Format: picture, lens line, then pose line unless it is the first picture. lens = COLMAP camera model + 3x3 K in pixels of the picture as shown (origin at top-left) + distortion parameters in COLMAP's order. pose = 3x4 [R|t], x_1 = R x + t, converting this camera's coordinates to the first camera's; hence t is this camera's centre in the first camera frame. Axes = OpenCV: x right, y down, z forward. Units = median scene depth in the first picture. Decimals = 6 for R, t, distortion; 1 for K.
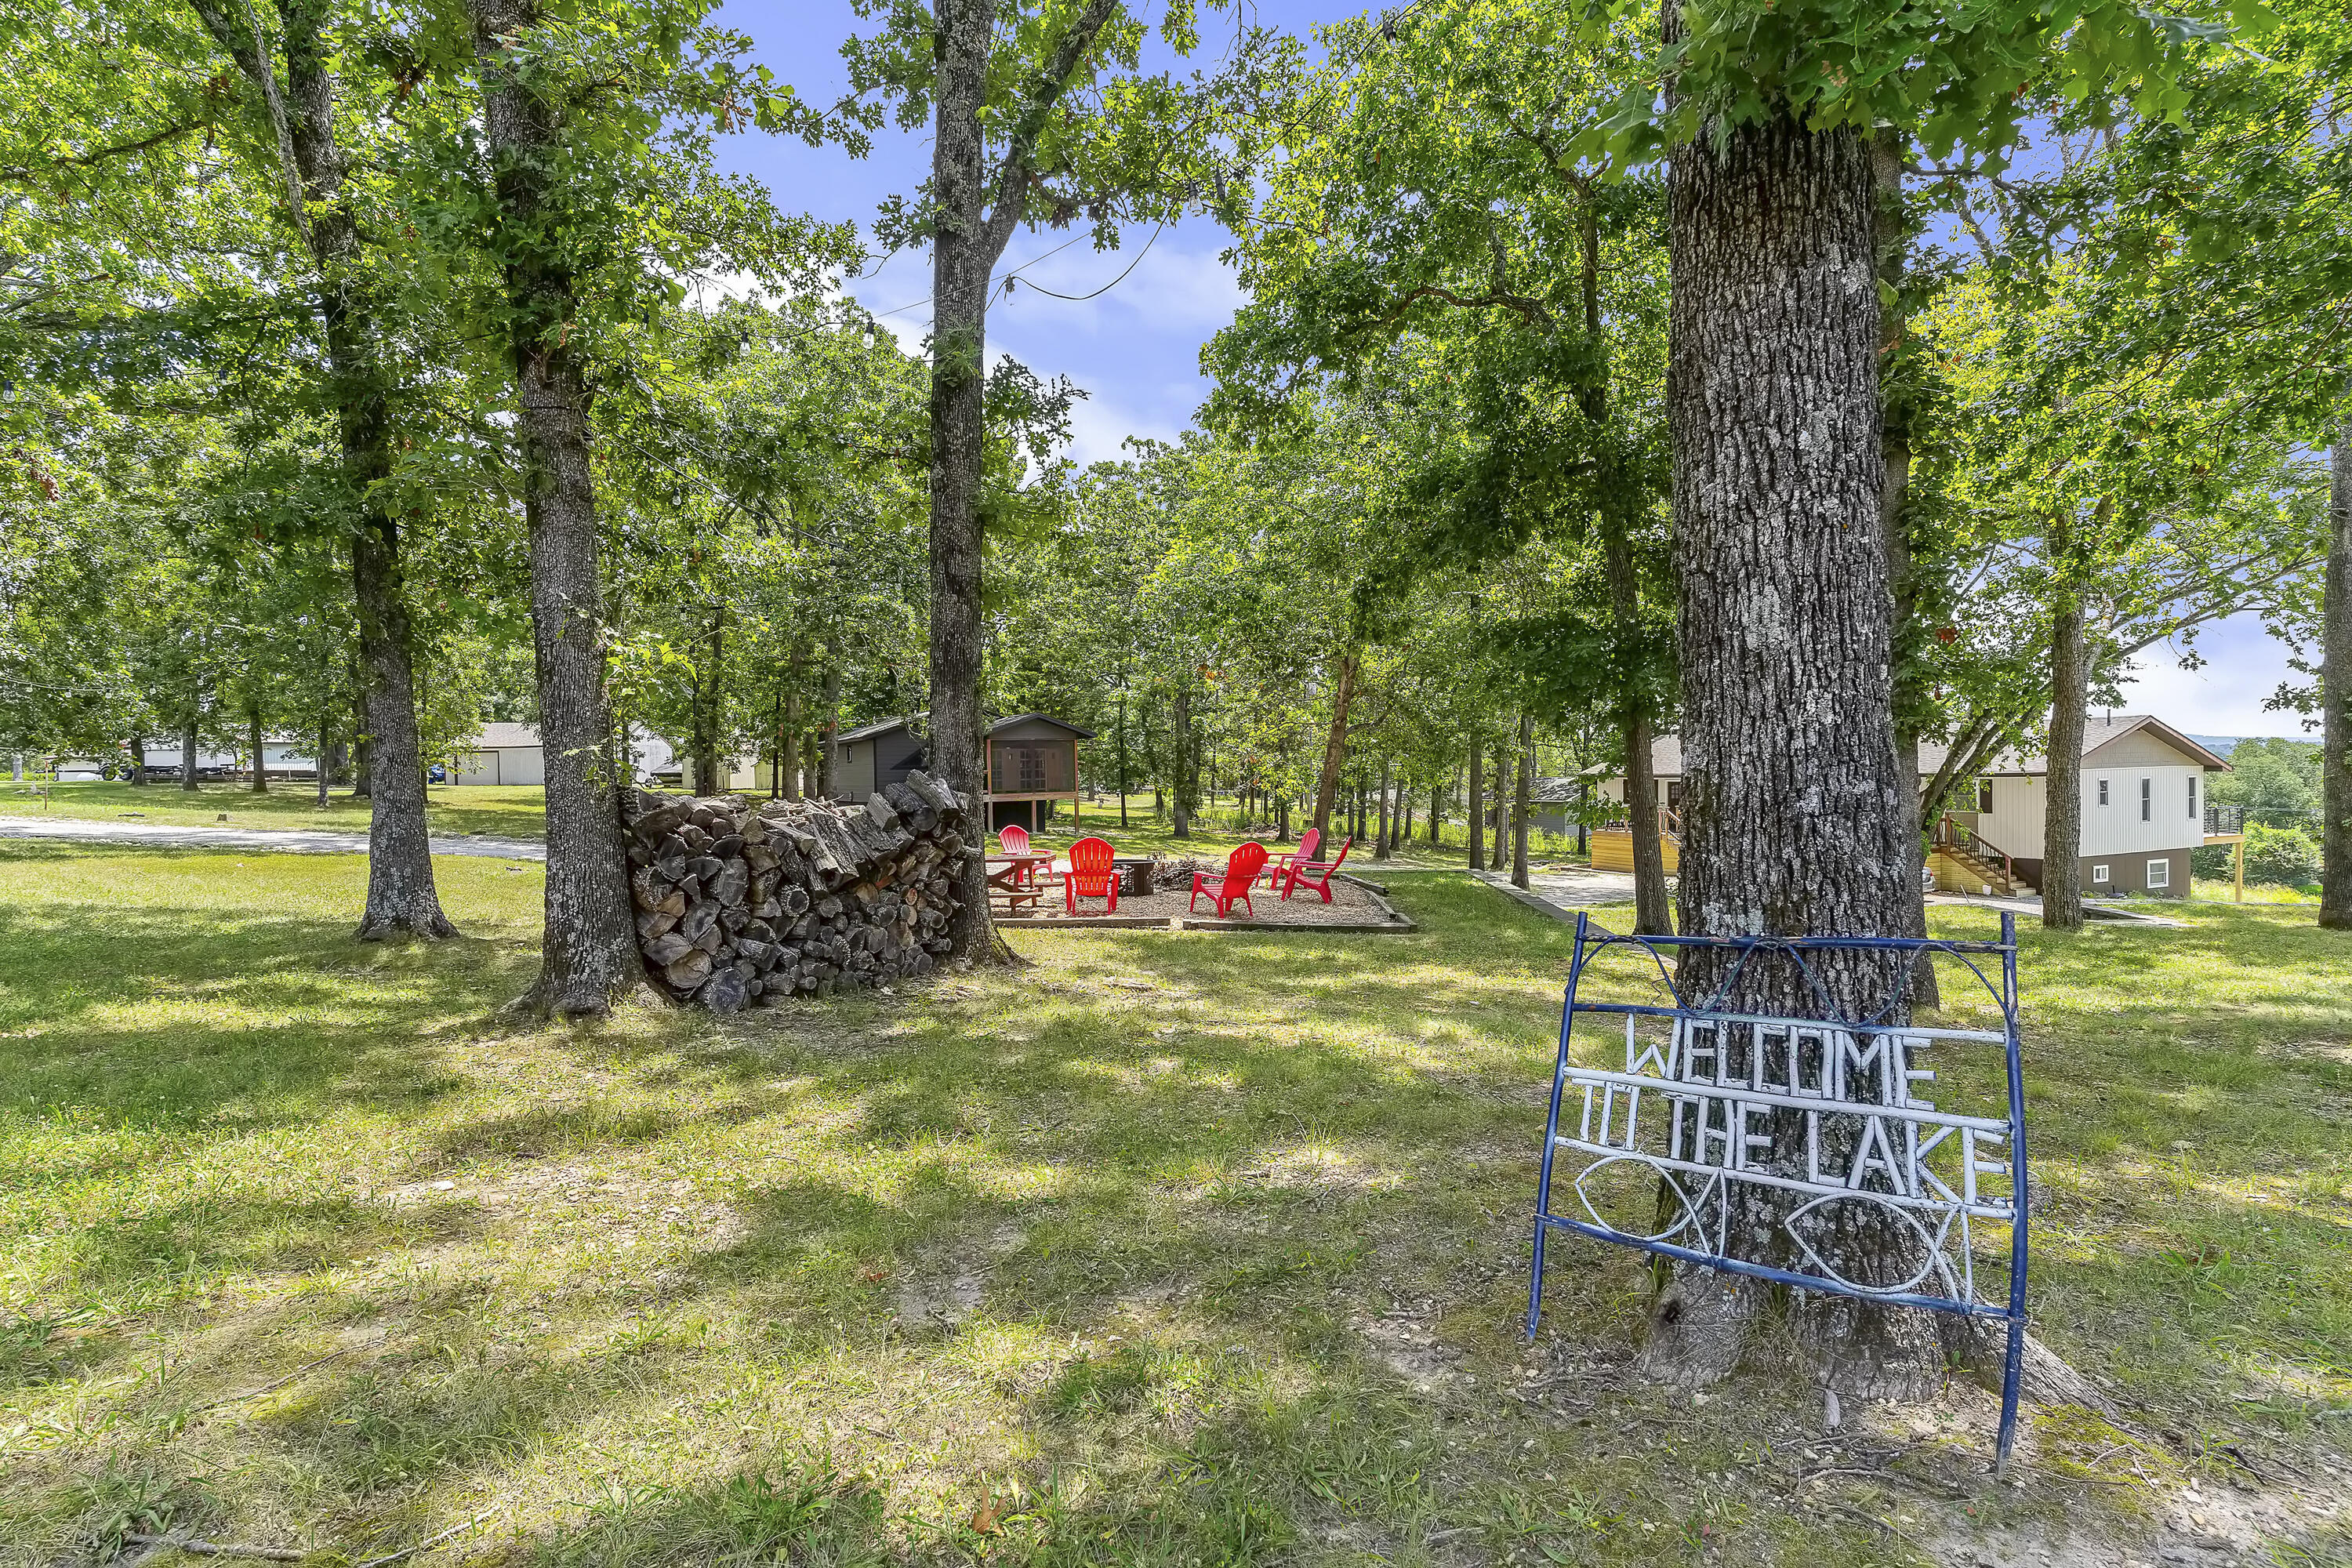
lens RADIAL K [[1165.2, 0, 1191.5], [0, 1165.2, 777.6], [0, 0, 1]] dist [0.002054, -0.001194]
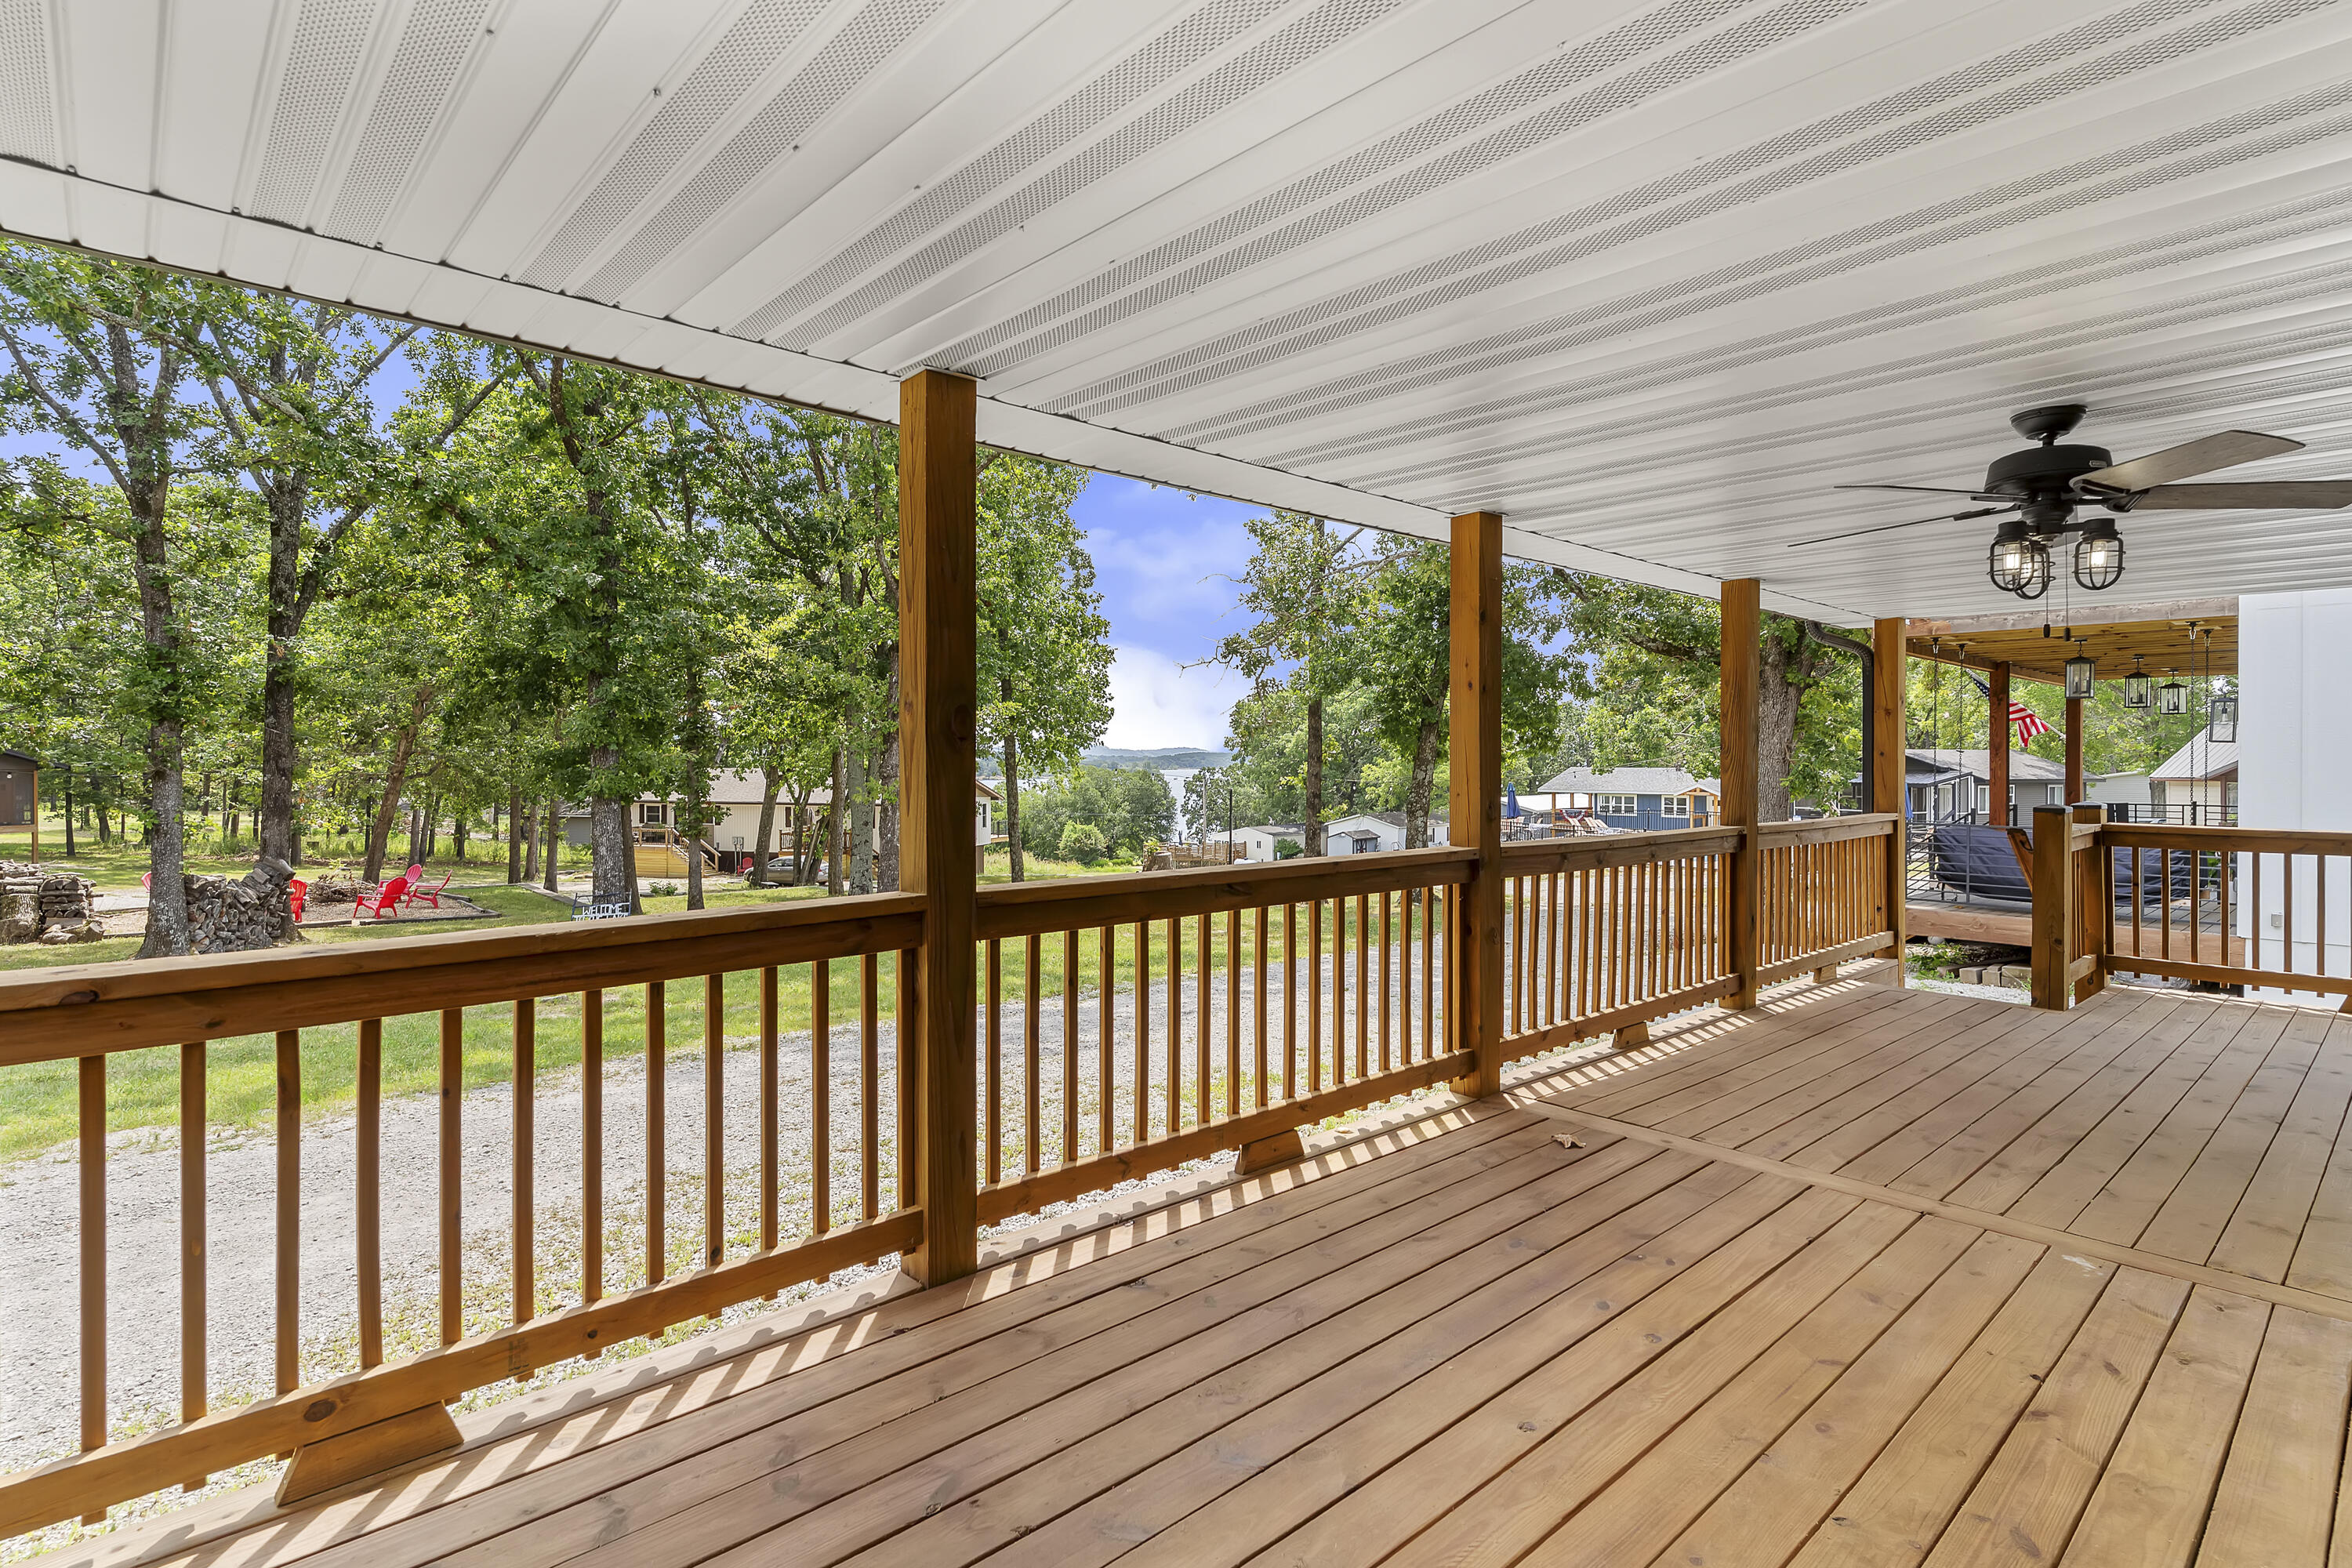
lens RADIAL K [[1165.2, 0, 1202.1], [0, 1165.2, 777.5], [0, 0, 1]] dist [0.002054, -0.001194]
pose [[0.704356, 0.006815, 0.709814, -0.153788], [-0.008186, 0.999965, -0.001478, -0.046117], [-0.709800, -0.004769, 0.704387, -0.512346]]
